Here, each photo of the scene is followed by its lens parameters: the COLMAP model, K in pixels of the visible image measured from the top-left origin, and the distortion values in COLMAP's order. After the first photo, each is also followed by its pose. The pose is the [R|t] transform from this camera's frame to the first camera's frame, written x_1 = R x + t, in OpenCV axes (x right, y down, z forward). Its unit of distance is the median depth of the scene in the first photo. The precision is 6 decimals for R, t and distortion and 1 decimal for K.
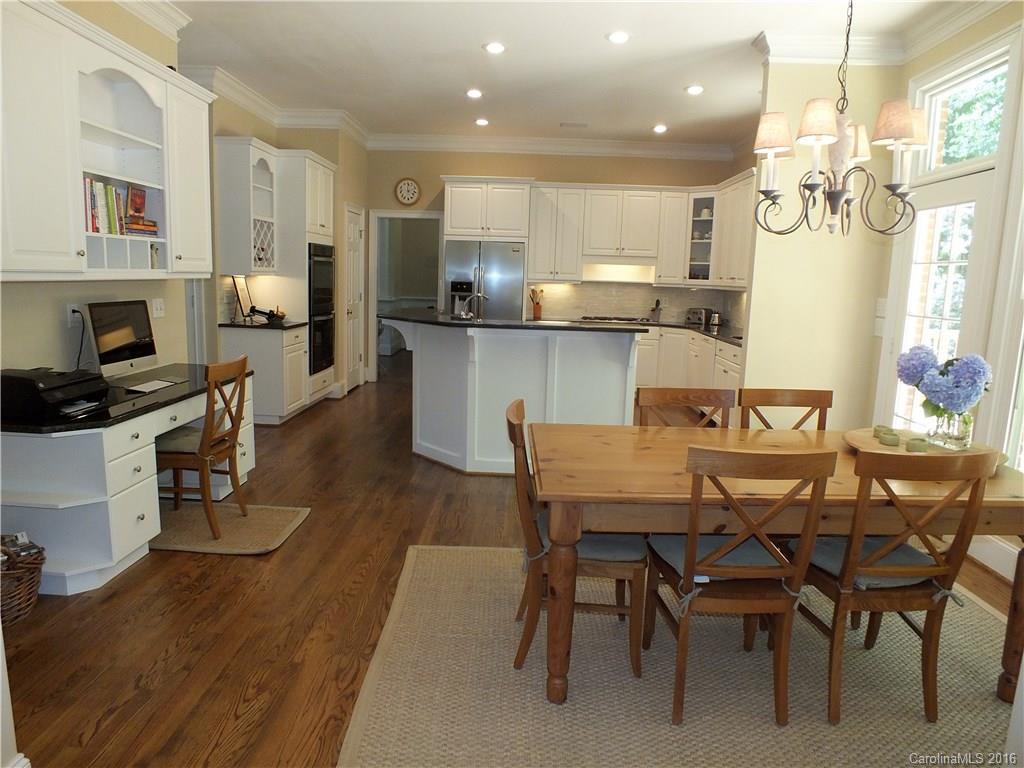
lens RADIAL K [[650.7, 0, 512.9], [0, 650.7, 386.7], [0, 0, 1]] dist [-0.089334, 0.036388]
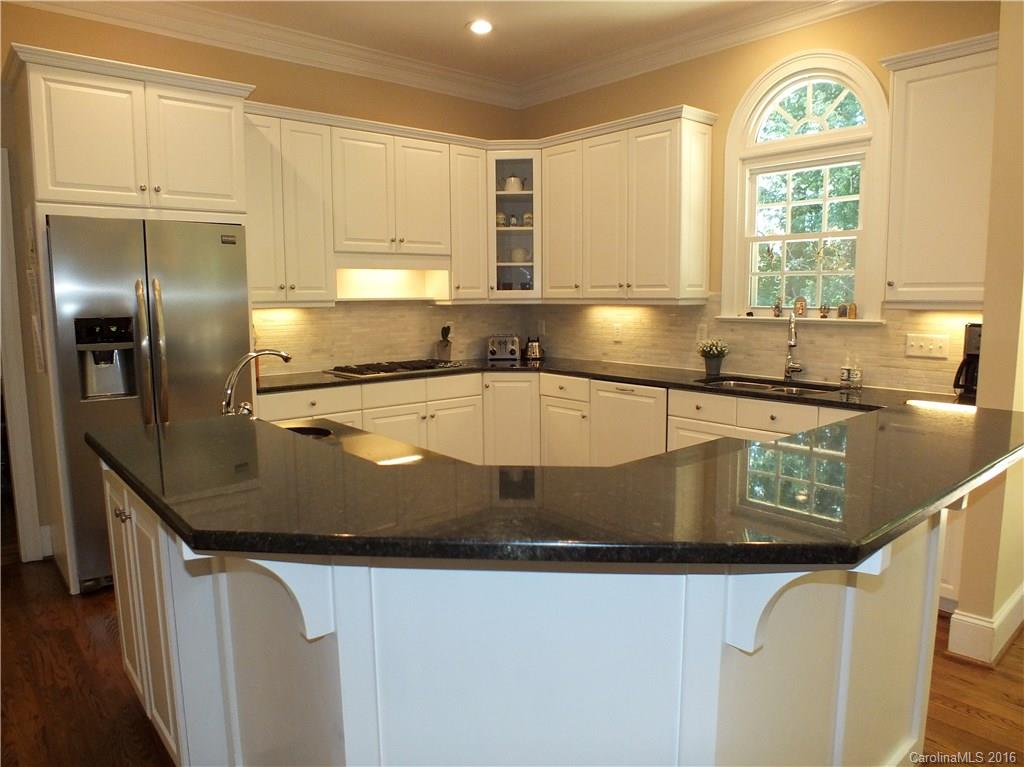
lens RADIAL K [[693.3, 0, 512.0], [0, 693.3, 383.5], [0, 0, 1]] dist [-0.101879, 0.038948]
pose [[0.739630, -0.119472, 0.662325, -0.168630], [0.139475, 0.989963, 0.022818, -0.093226], [-0.658403, 0.075501, 0.748869, 0.512080]]
